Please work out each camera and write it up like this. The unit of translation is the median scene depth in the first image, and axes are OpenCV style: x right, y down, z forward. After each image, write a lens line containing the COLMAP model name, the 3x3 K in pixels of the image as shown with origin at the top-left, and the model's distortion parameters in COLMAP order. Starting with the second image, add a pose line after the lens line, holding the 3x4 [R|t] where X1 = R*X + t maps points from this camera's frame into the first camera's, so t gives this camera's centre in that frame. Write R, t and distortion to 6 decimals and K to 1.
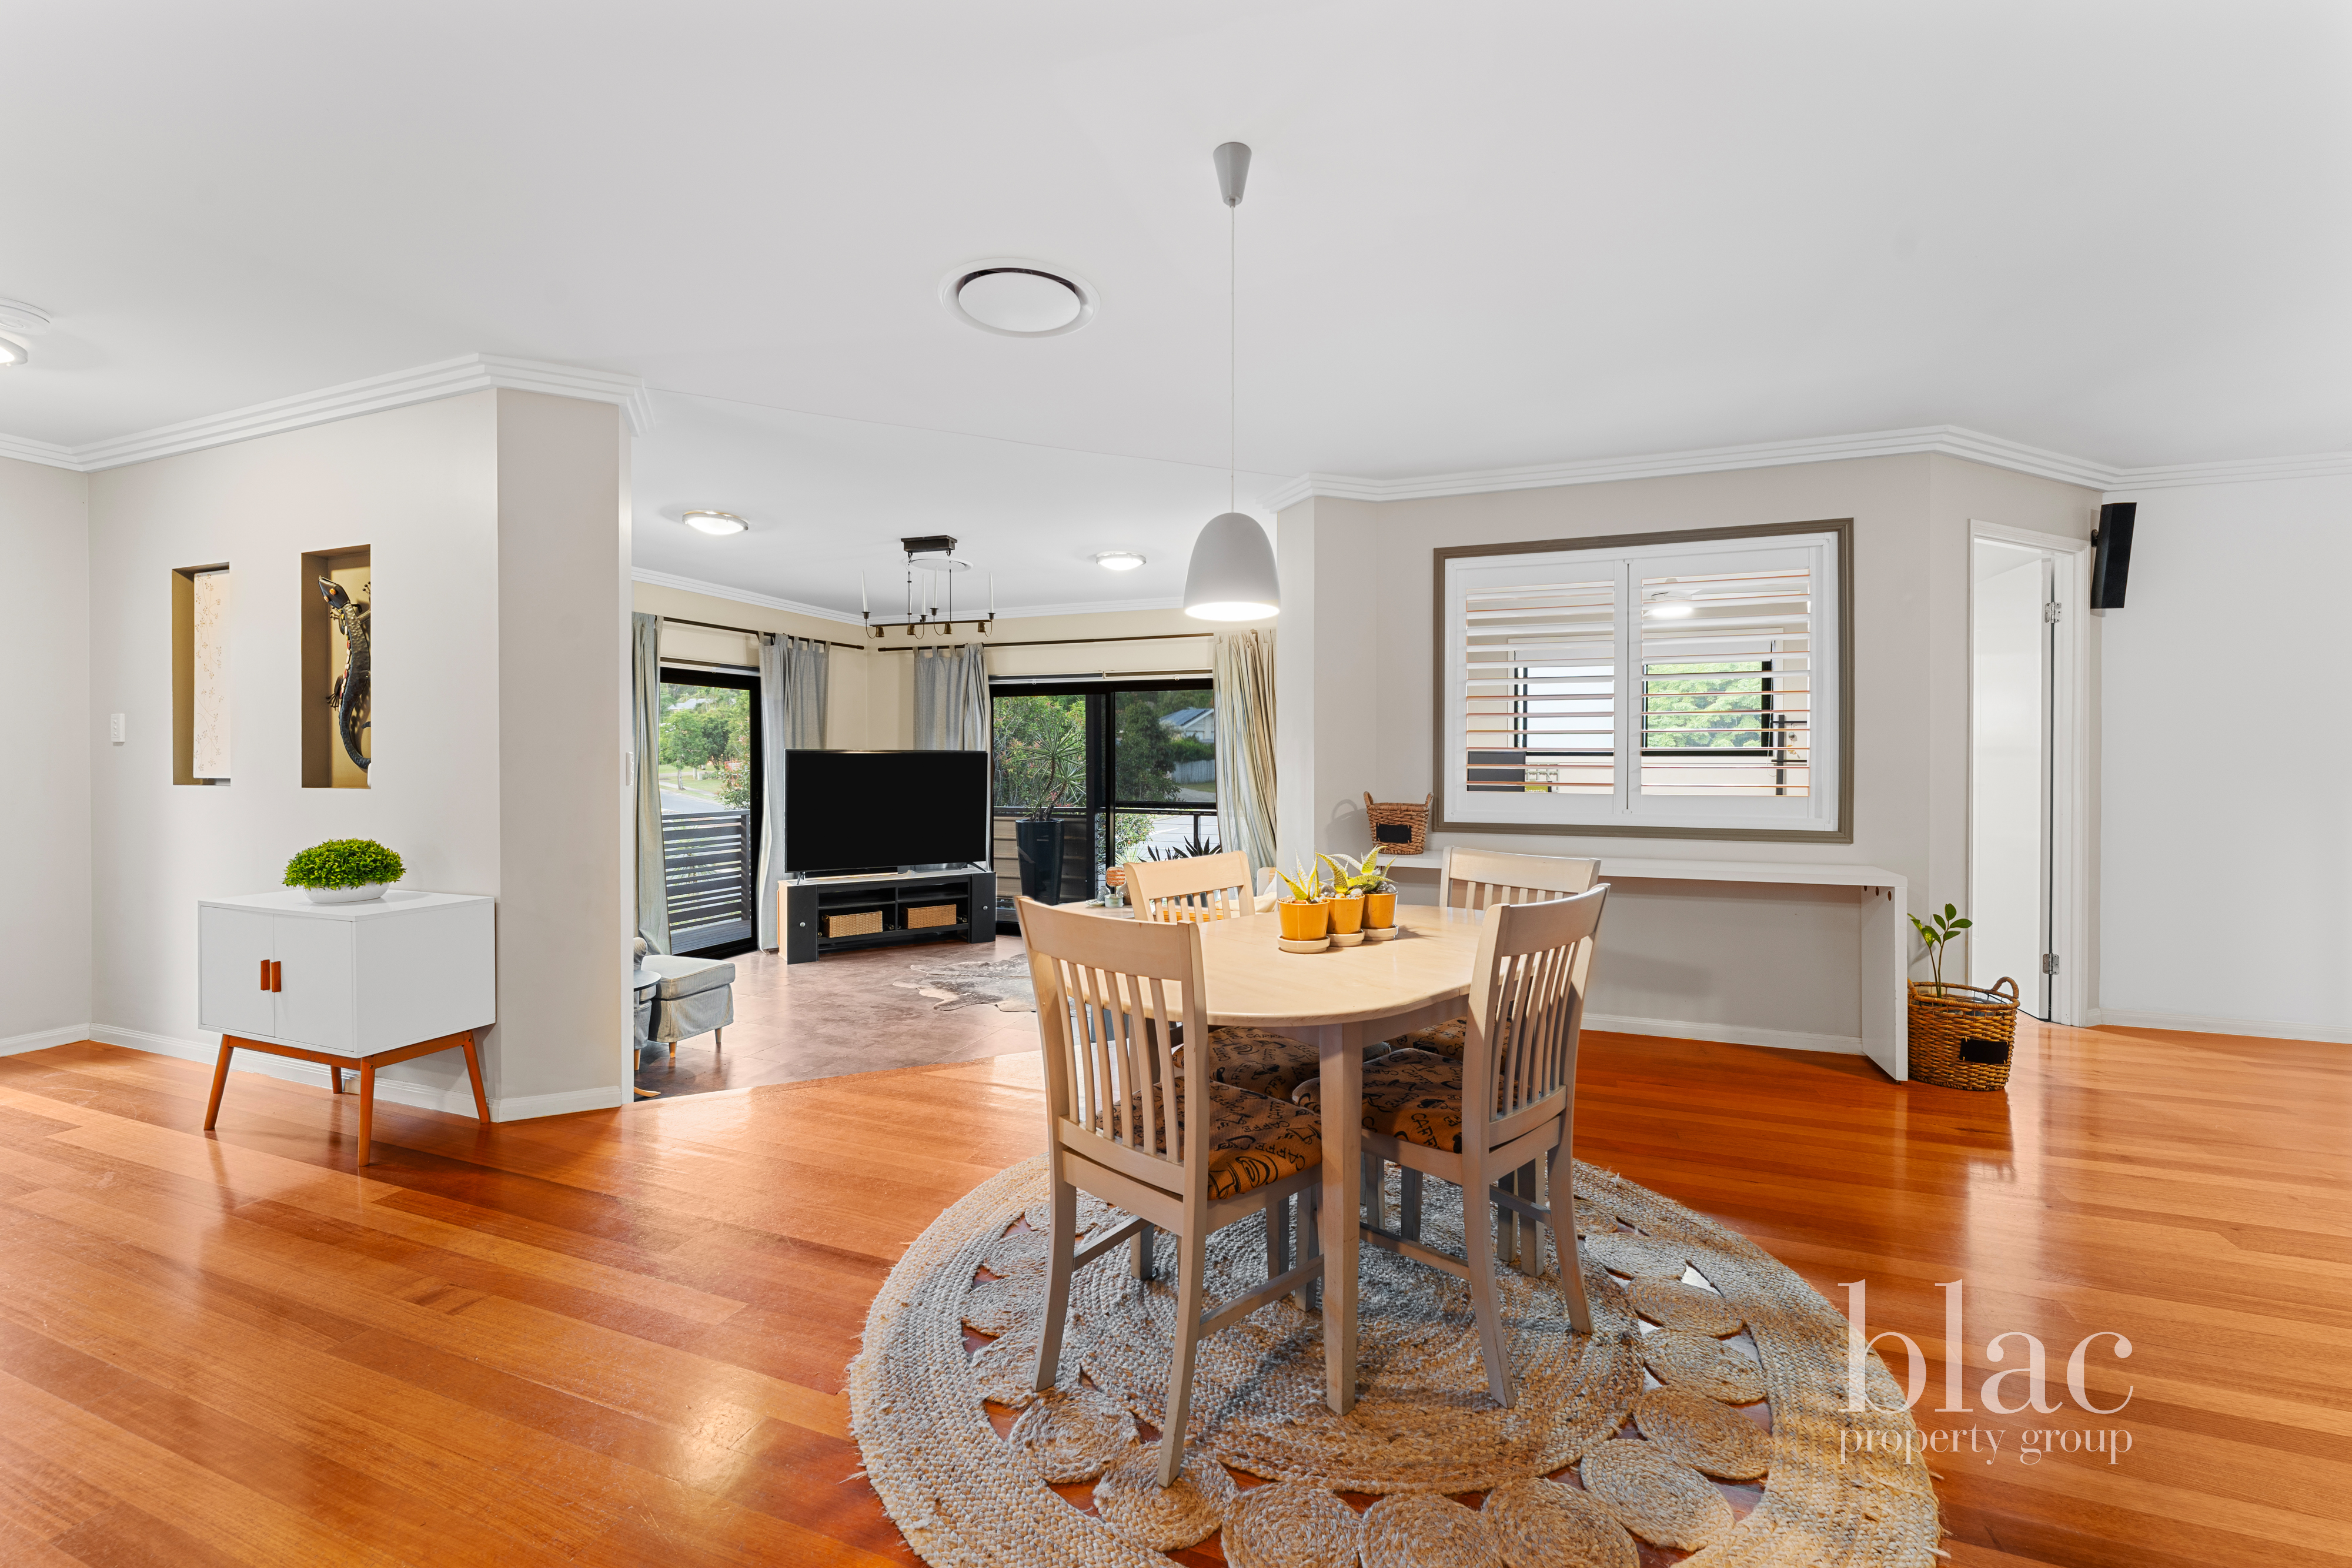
lens RADIAL K [[946.5, 0, 1178.7], [0, 946.5, 768.6], [0, 0, 1]] dist [-0.002234, -0.000469]
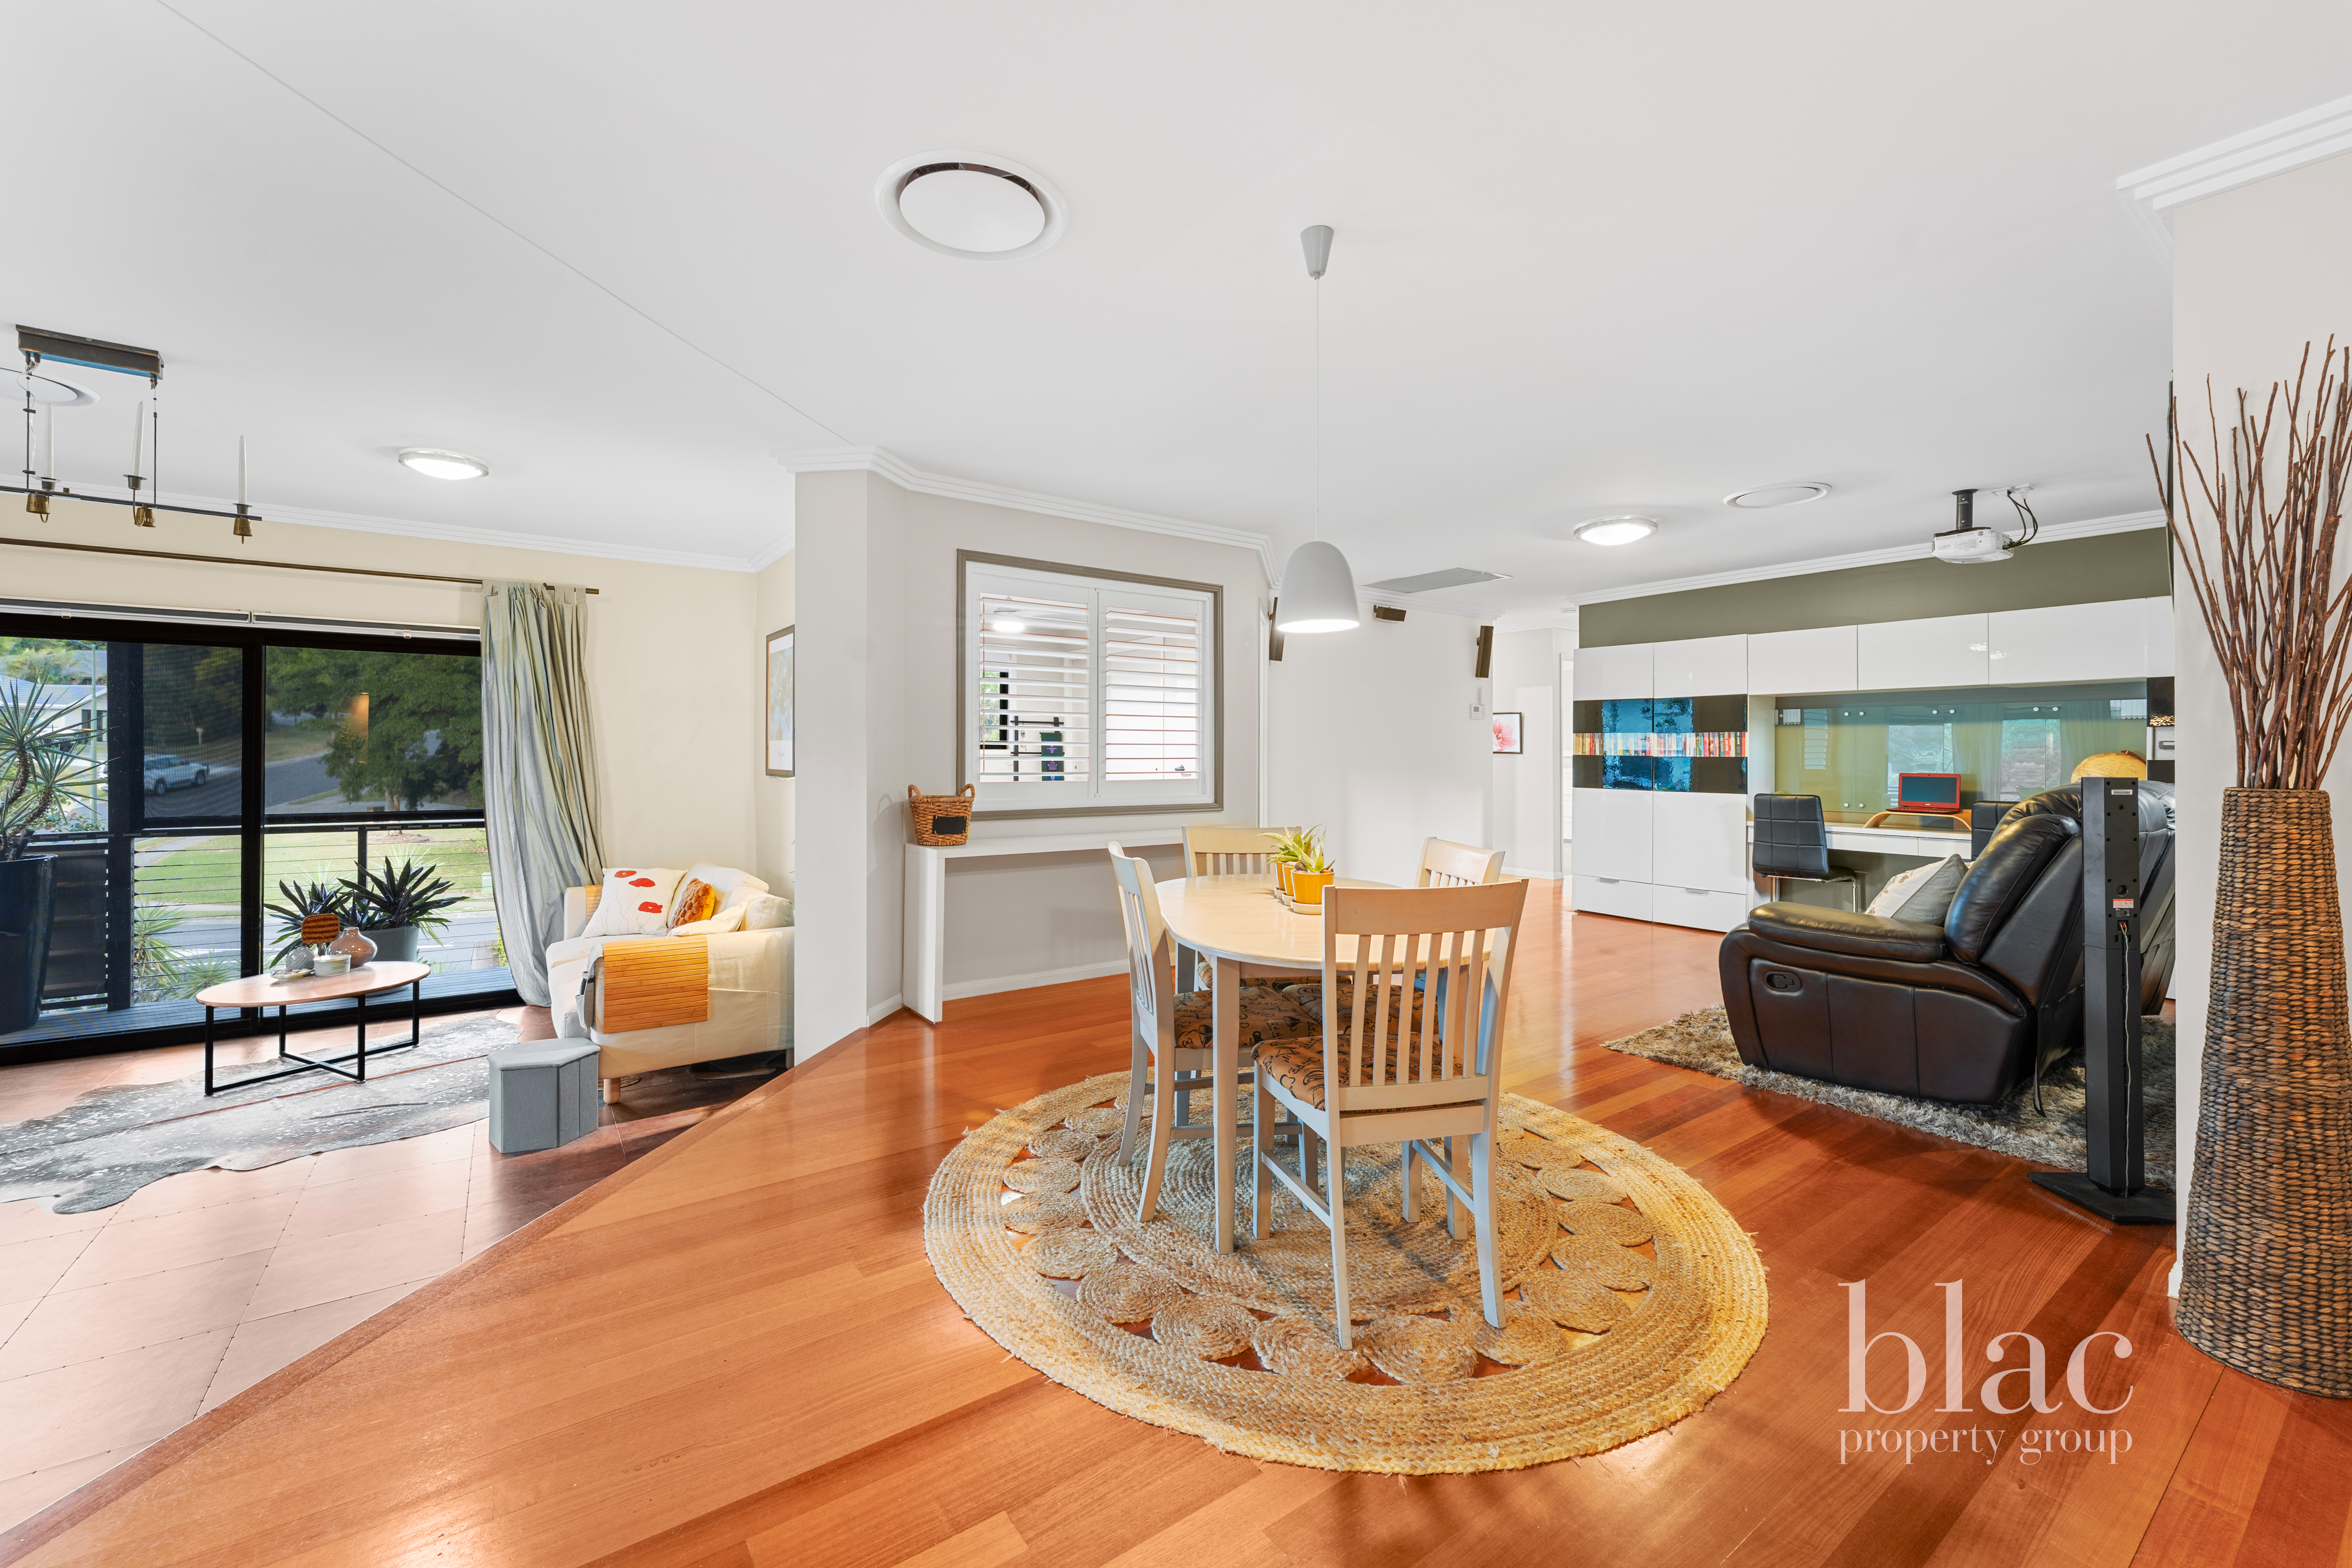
lens RADIAL K [[946.5, 0, 1171.3], [0, 946.5, 747.5], [0, 0, 1]] dist [-0.002234, -0.000469]
pose [[0.555636, 0.005228, 0.831409, -0.276153], [0.005665, 0.999933, -0.010073, -0.001518], [-0.831406, 0.010307, 0.555569, 0.137563]]
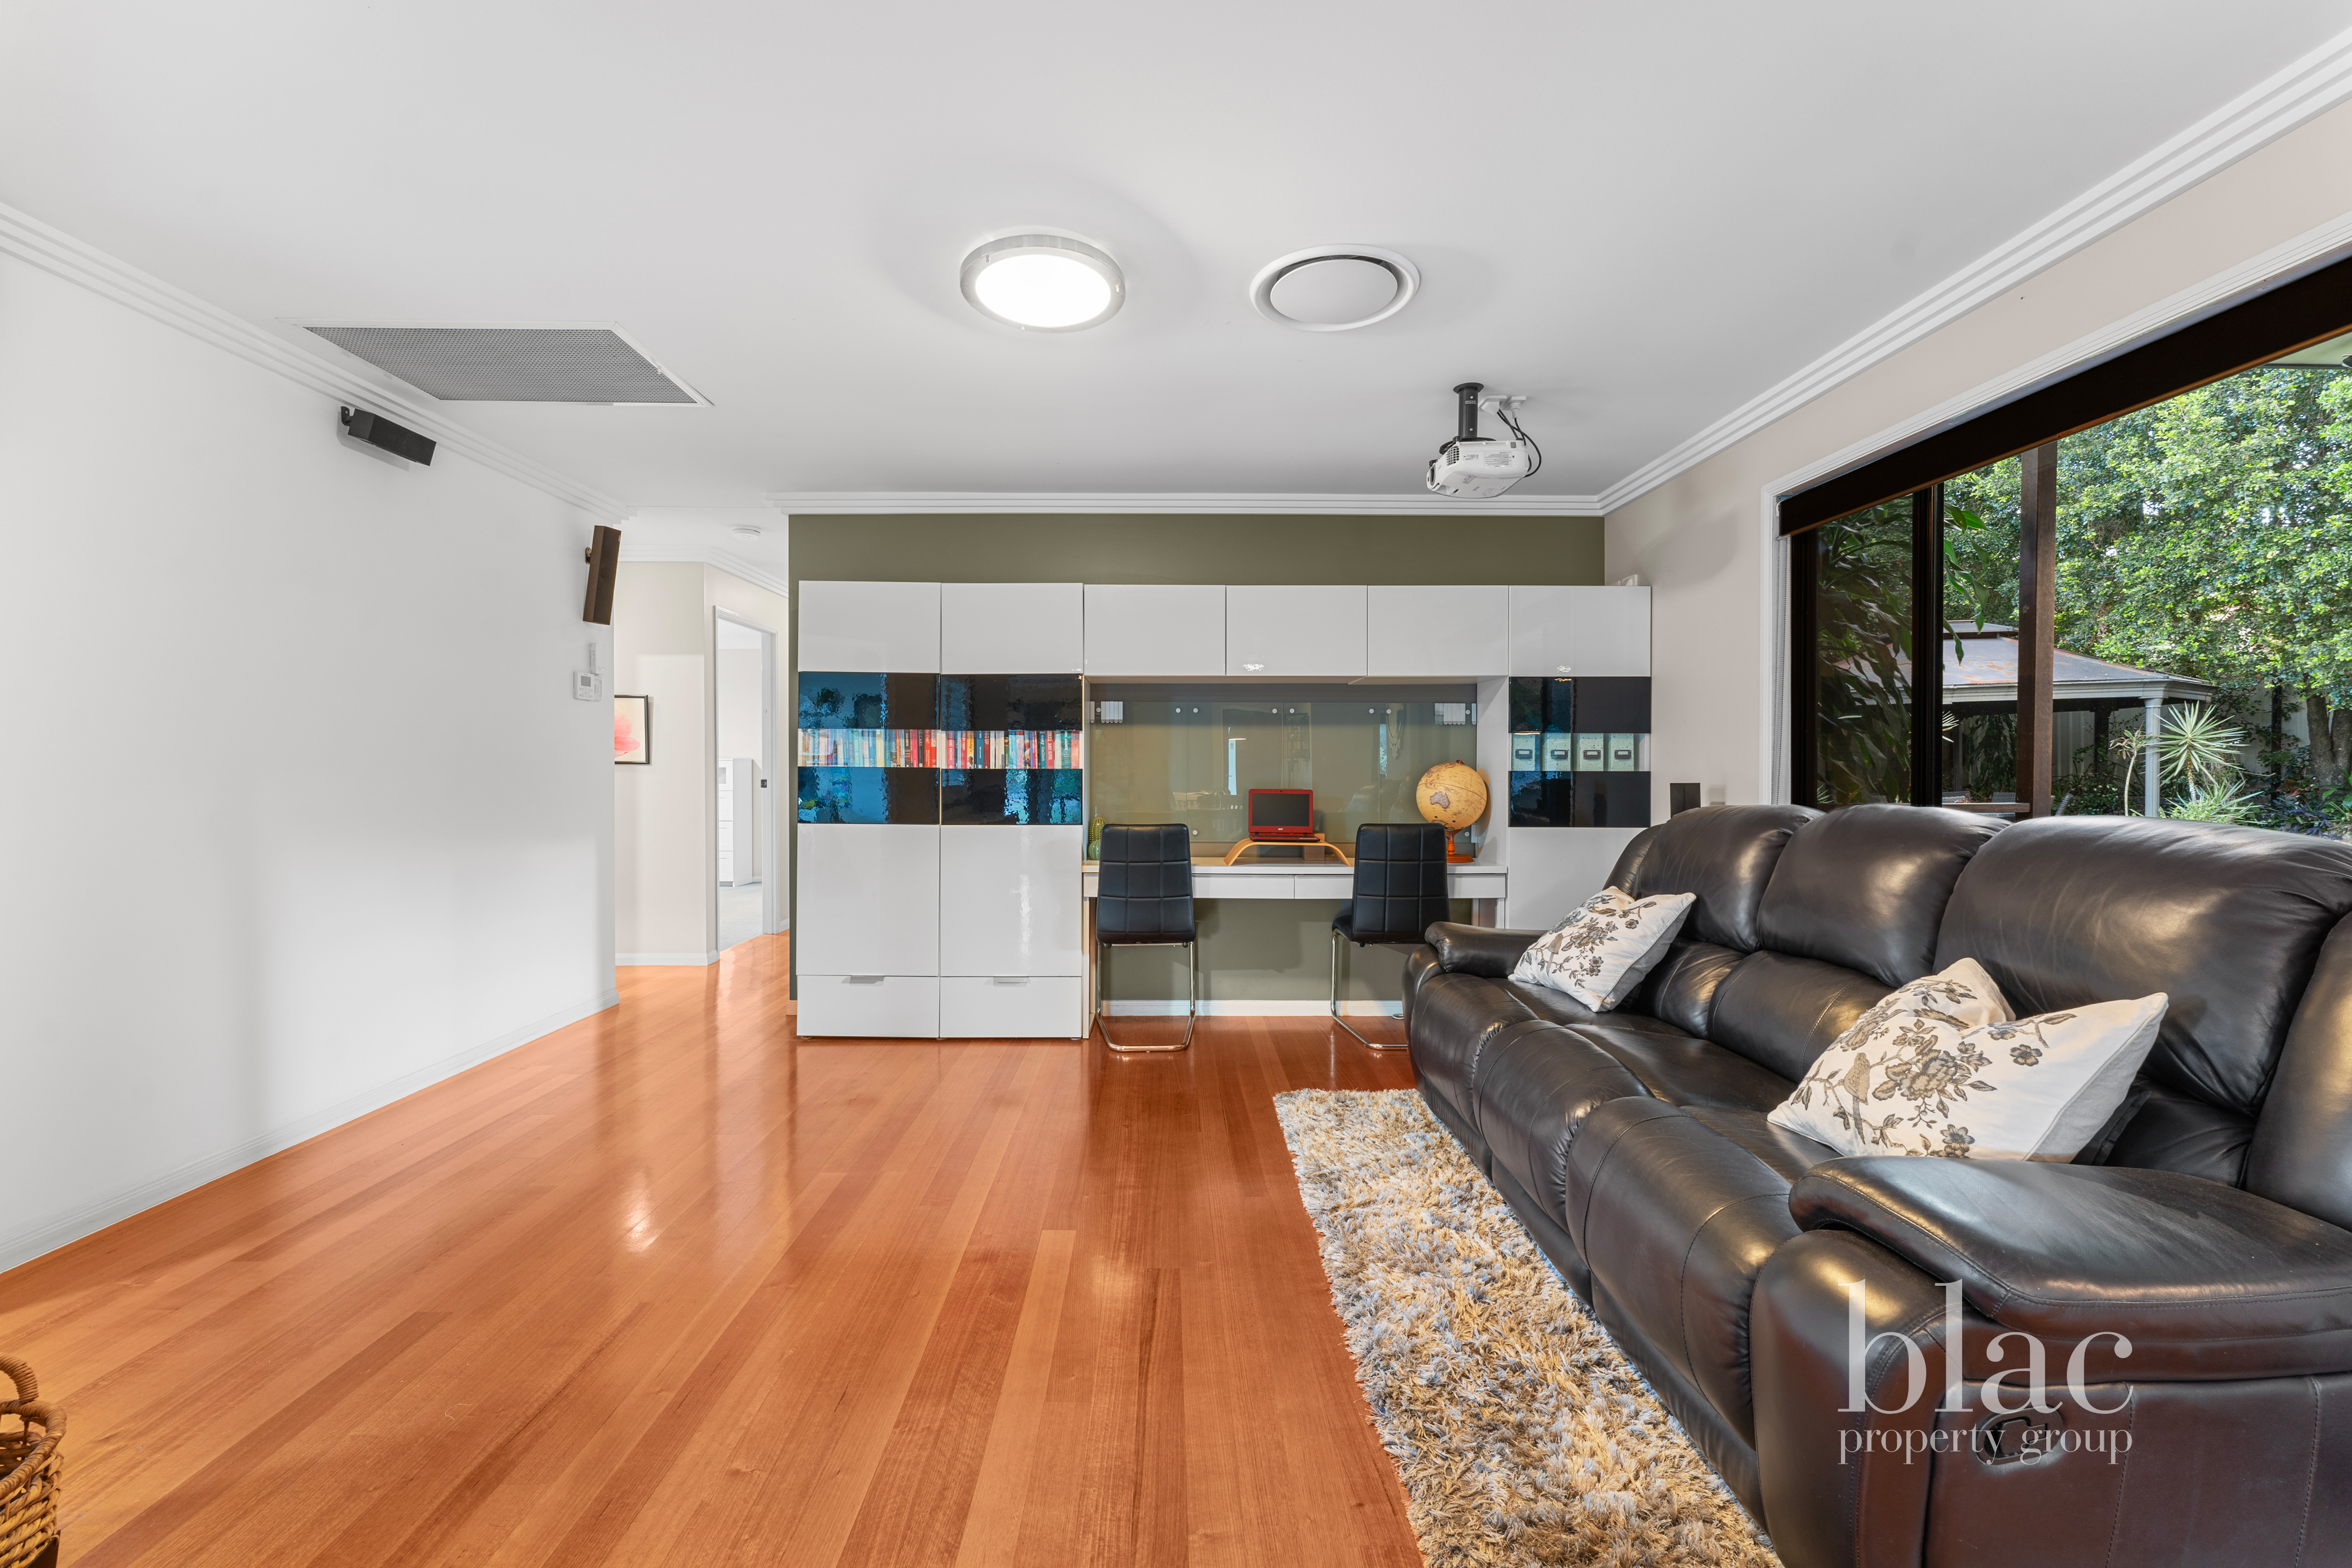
lens RADIAL K [[946.5, 0, 1170.0], [0, 946.5, 778.1], [0, 0, 1]] dist [-0.002234, -0.000469]
pose [[-0.359122, -0.013851, 0.933188, 0.180948], [0.007928, 0.999809, 0.017891, -0.002858], [-0.933257, 0.013824, -0.358943, 0.337196]]
